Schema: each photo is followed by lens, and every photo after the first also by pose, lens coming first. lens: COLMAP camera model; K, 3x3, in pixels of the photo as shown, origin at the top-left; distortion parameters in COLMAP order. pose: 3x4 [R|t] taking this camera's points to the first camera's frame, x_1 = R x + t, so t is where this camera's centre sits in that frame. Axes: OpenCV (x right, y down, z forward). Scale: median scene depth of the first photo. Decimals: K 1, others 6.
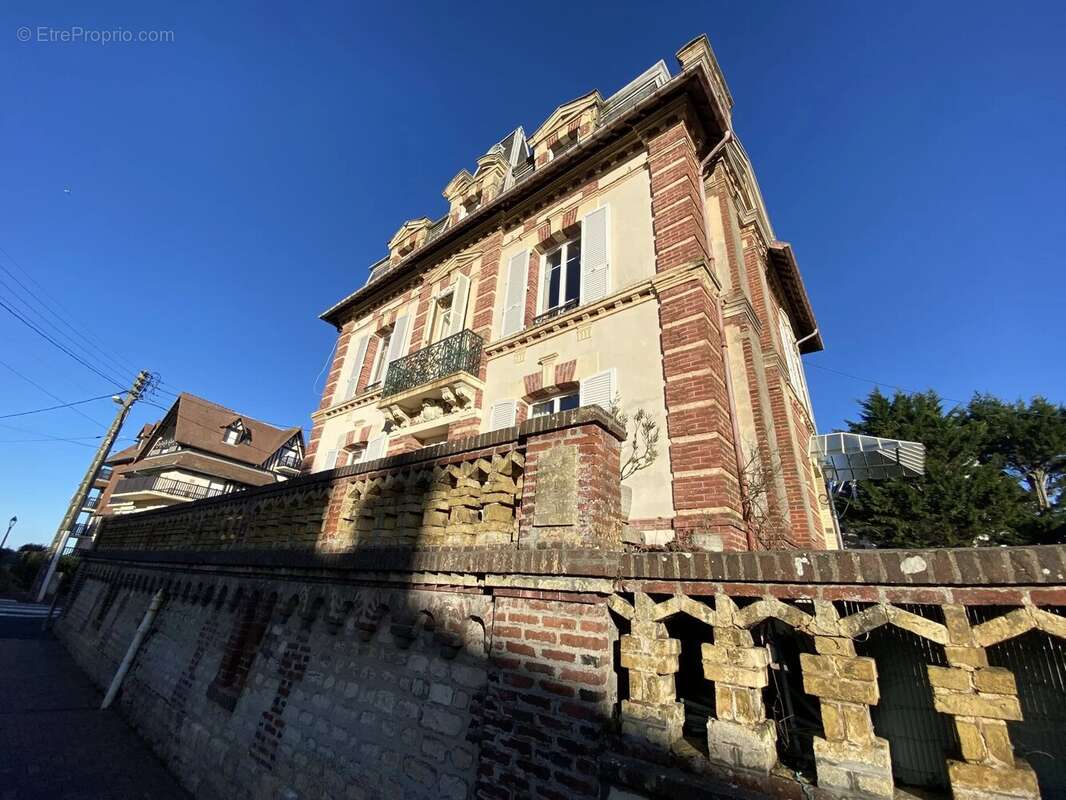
lens RADIAL K [[432.3, 0, 533.0], [0, 432.3, 400.0], [0, 0, 1]] dist [0.007212, -0.015483]
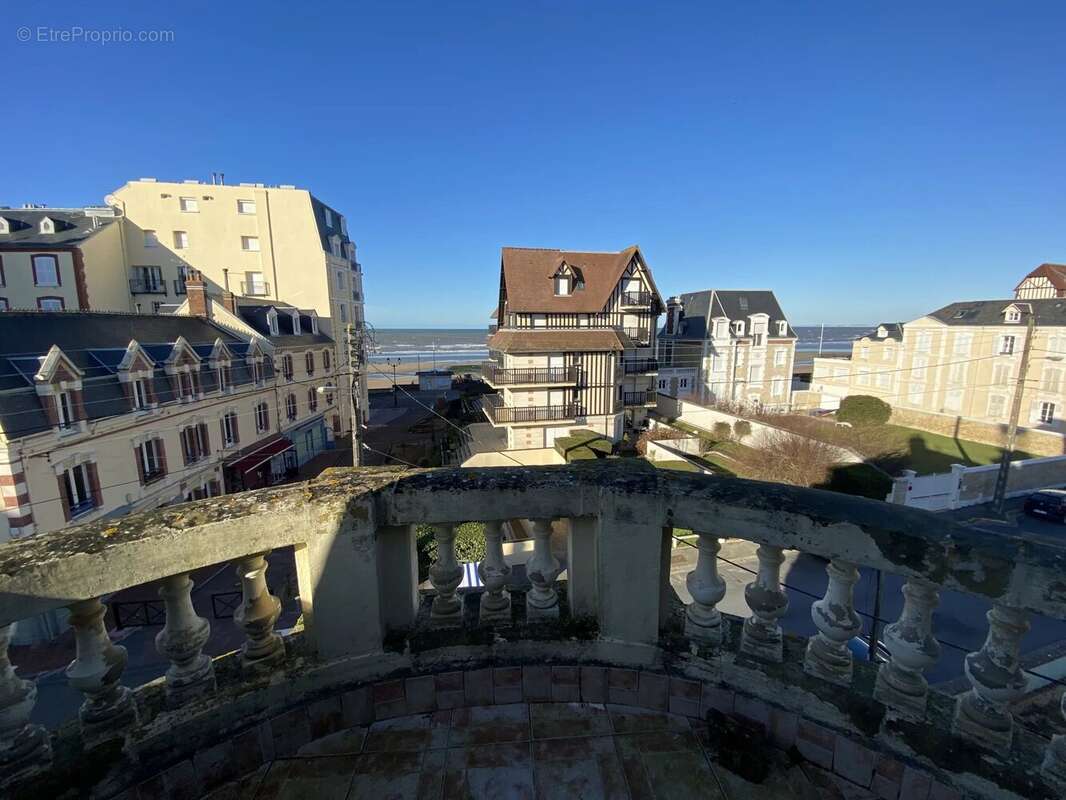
lens RADIAL K [[428.5, 0, 532.2], [0, 428.5, 394.7], [0, 0, 1]] dist [0.030087, -0.028942]
pose [[0.666700, 0.046681, -0.743863, -0.115051], [0.355342, 0.857399, 0.372288, -0.066553], [0.655166, -0.512530, 0.555041, 0.411331]]
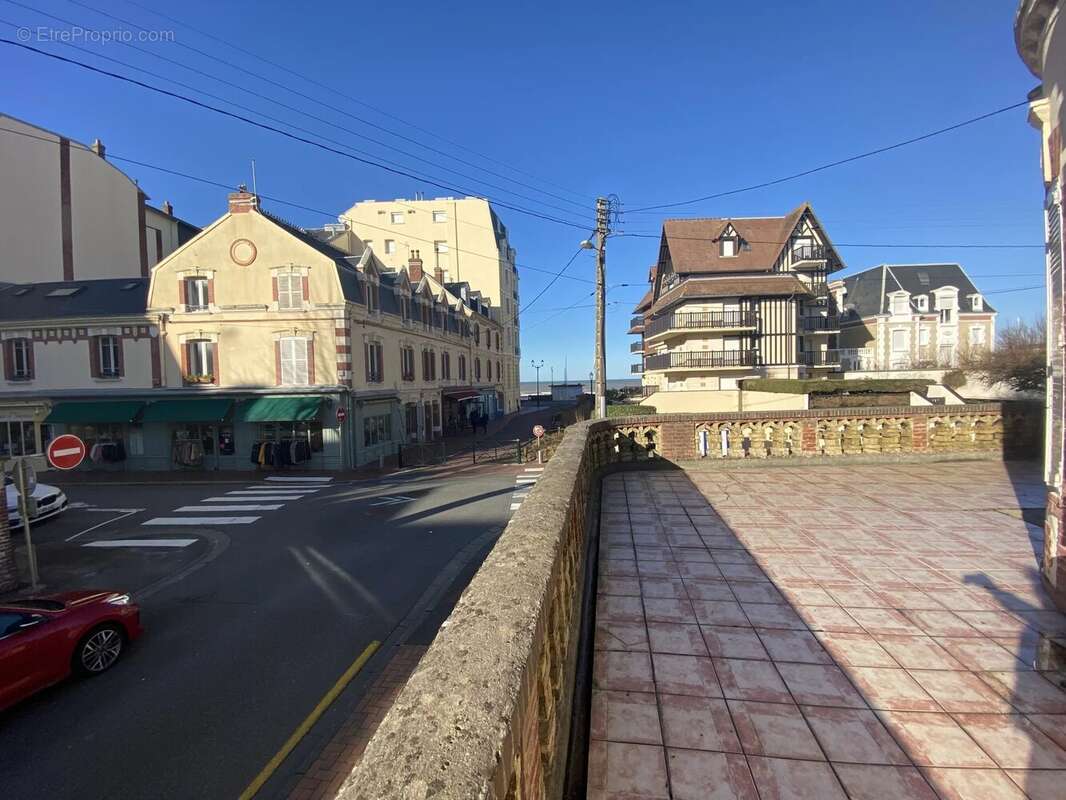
lens RADIAL K [[432.3, 0, 533.0], [0, 432.3, 400.0], [0, 0, 1]] dist [0.007212, -0.015483]
pose [[0.468764, -0.045129, -0.882170, -0.152691], [0.427902, 0.885293, 0.182088, 0.033494], [0.772761, -0.462838, 0.434305, 0.214579]]
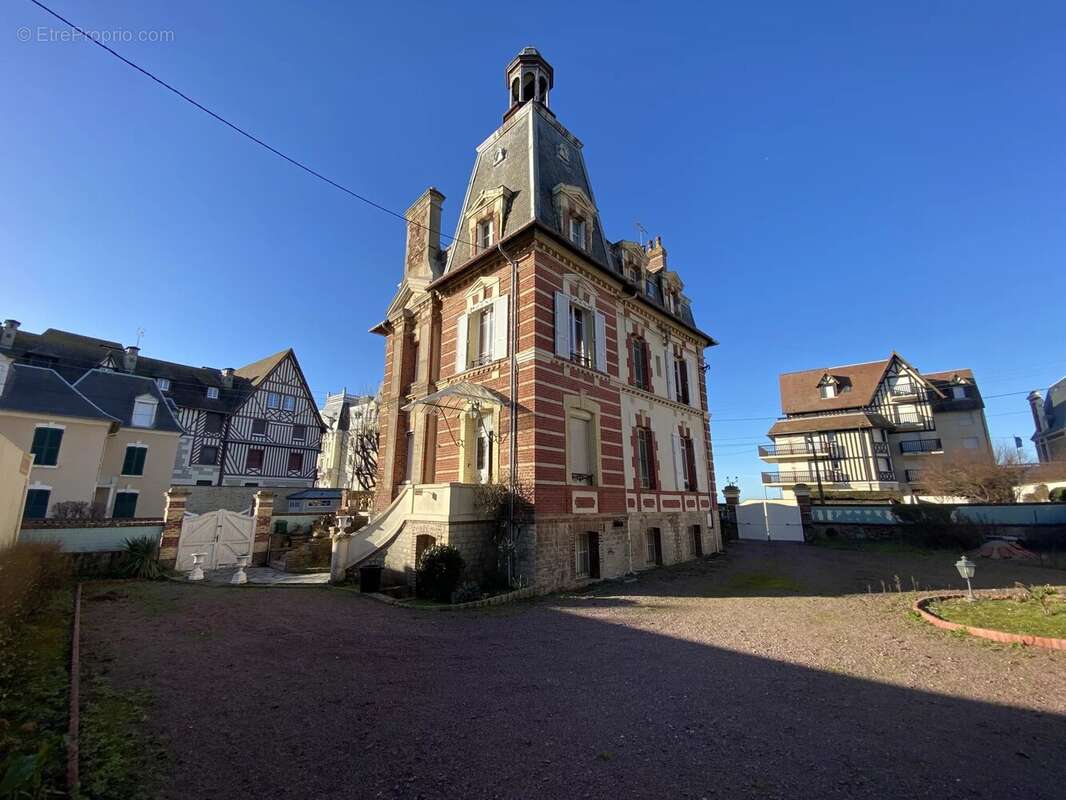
lens RADIAL K [[431.1, 0, 533.8], [0, 431.1, 400.1], [0, 0, 1]] dist [0.016511, -0.021256]
pose [[-0.098874, -0.293595, -0.950803, 0.446572], [0.413376, 0.857023, -0.307624, 0.139157], [0.905176, -0.423455, 0.036628, 0.275580]]
